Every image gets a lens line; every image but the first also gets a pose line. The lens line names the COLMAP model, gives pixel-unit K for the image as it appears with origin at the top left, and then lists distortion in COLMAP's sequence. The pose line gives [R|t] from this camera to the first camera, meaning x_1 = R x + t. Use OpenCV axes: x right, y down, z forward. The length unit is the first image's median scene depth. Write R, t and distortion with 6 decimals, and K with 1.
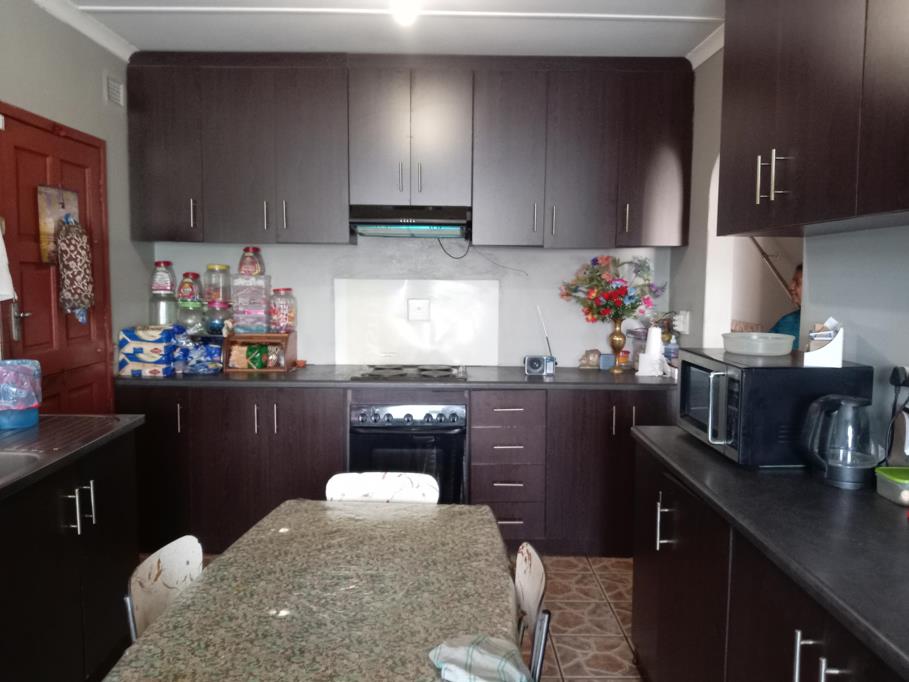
lens RADIAL K [[718.6, 0, 454.5], [0, 718.6, 341.0], [0, 0, 1]] dist [0.035925, -0.004428]
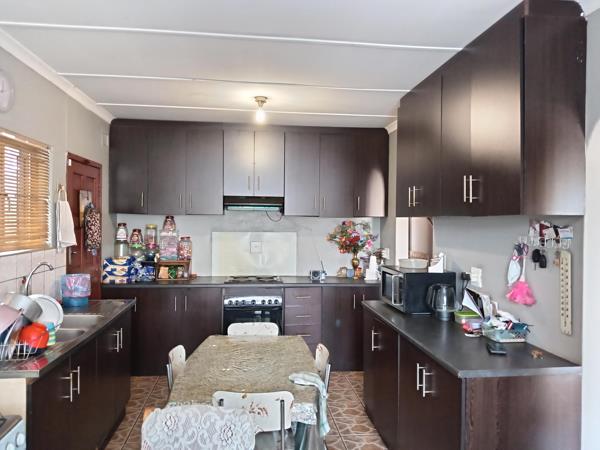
lens RADIAL K [[474.3, 0, 300.0], [0, 474.3, 225.0], [0, 0, 1]] dist [0.035925, -0.004428]
pose [[0.994572, 0.000475, 0.104048, -0.070875], [0.008023, 0.996662, -0.081245, 0.001410], [-0.103739, 0.081639, 0.991248, -0.331426]]
